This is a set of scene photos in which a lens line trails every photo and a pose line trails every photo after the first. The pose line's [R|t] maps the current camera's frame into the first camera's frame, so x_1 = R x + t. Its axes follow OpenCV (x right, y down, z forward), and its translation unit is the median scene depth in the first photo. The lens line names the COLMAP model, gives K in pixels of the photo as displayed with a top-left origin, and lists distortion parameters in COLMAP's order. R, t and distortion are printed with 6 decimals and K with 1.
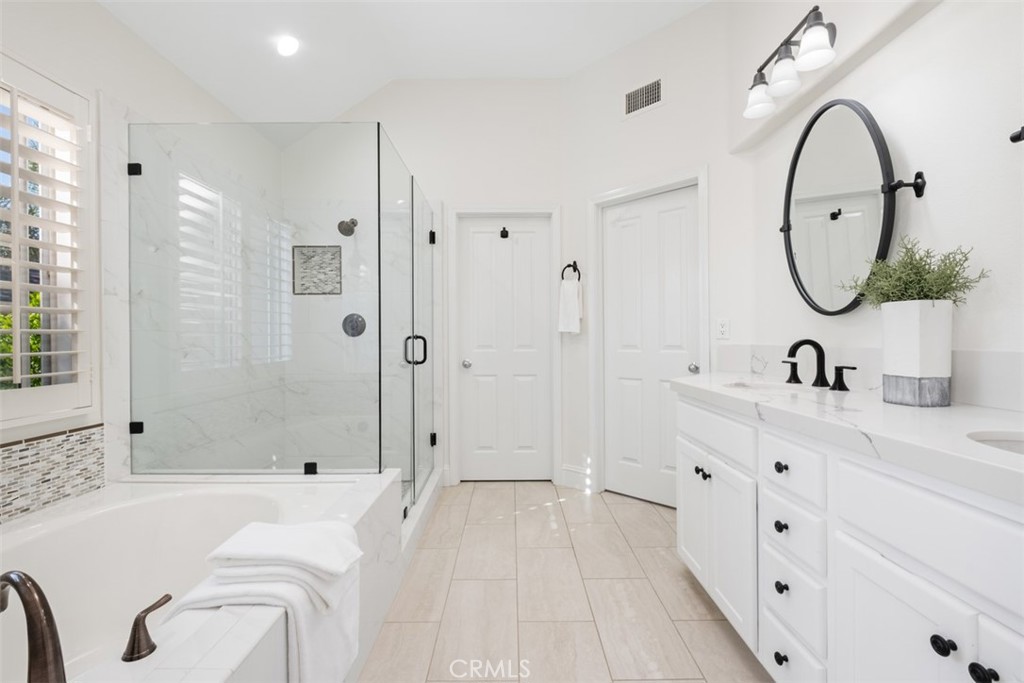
lens RADIAL K [[434.6, 0, 509.0], [0, 434.6, 335.5], [0, 0, 1]] dist [0.000472, -0.007200]
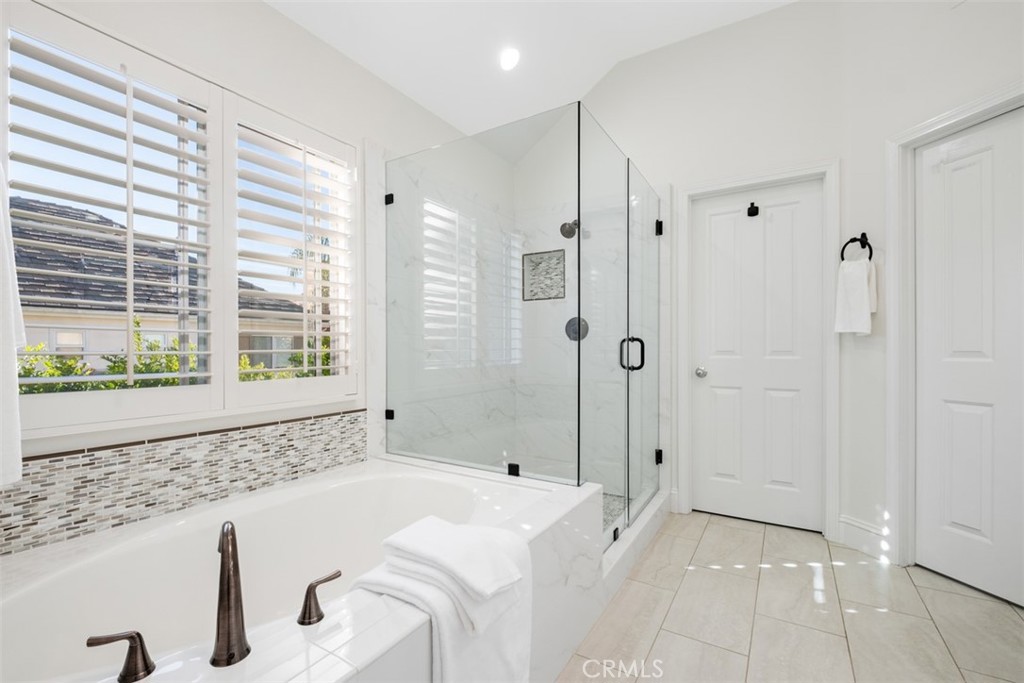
lens RADIAL K [[441.9, 0, 510.3], [0, 441.9, 347.0], [0, 0, 1]] dist [0.001637, -0.005523]
pose [[0.851161, 0.003100, -0.524895, 0.055232], [0.000211, 0.999980, 0.006249, 0.015427], [0.524904, -0.005430, 0.851144, 0.113109]]
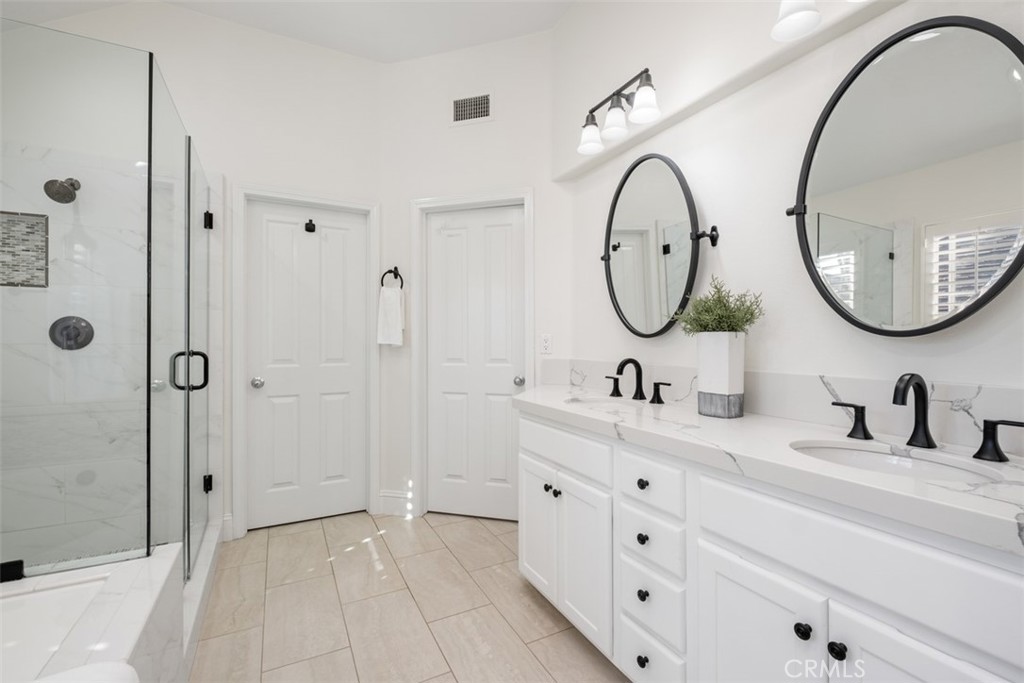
lens RADIAL K [[440.7, 0, 510.6], [0, 440.7, 336.2], [0, 0, 1]] dist [-0.000923, -0.005354]
pose [[0.884590, 0.010571, 0.466250, -0.094143], [-0.008242, 0.999941, -0.007033, -0.028348], [-0.466297, 0.002378, 0.884625, 0.089919]]
